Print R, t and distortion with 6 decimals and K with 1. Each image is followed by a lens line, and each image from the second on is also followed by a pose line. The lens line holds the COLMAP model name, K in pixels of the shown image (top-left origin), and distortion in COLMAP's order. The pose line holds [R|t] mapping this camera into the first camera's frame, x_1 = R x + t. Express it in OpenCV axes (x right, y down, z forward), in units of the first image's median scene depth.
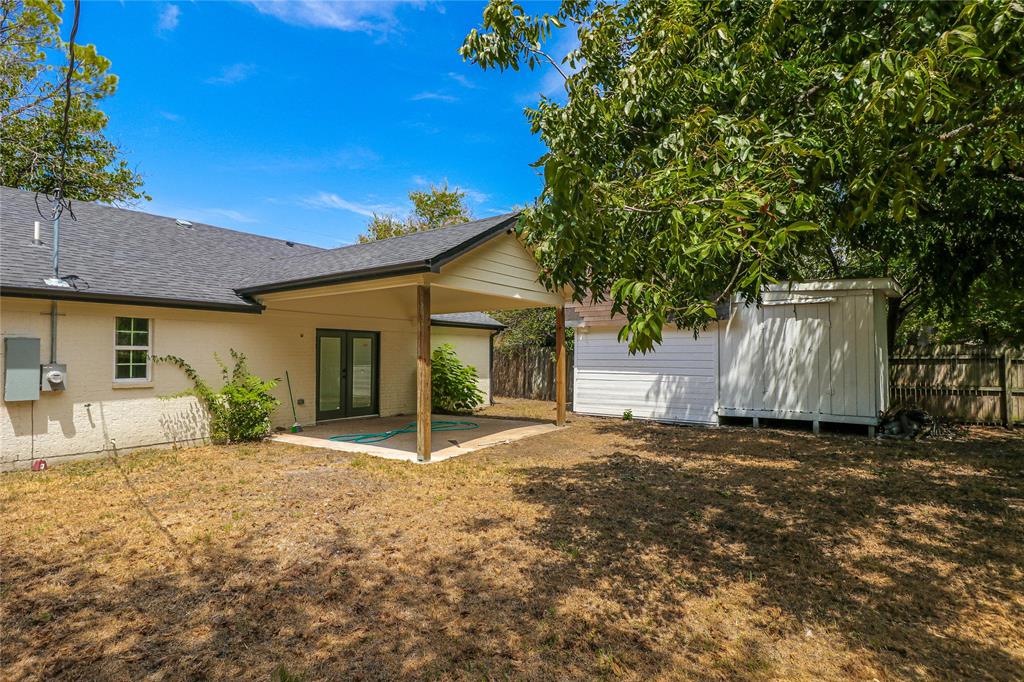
lens RADIAL K [[552.5, 0, 511.1], [0, 552.5, 335.2], [0, 0, 1]] dist [0.002640, -0.017376]
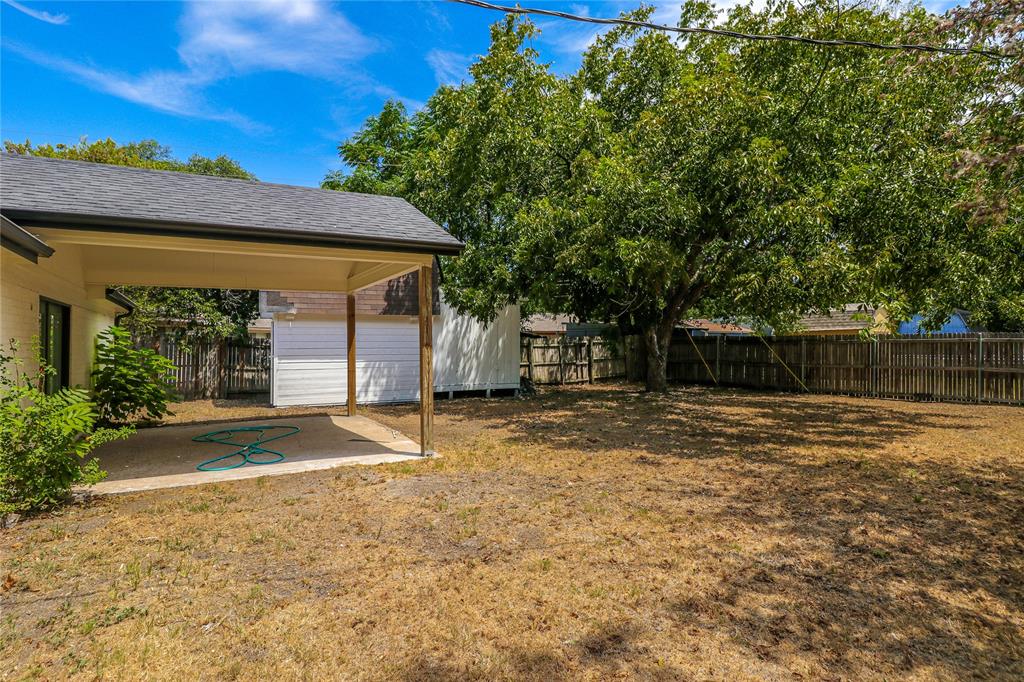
lens RADIAL K [[555.3, 0, 477.3], [0, 555.3, 343.4], [0, 0, 1]] dist [0.000809, -0.015323]
pose [[0.434831, 0.000571, 0.900512, -0.735675], [-0.028152, 0.999520, 0.012960, 0.018725], [-0.900072, -0.030987, 0.434639, 0.400353]]
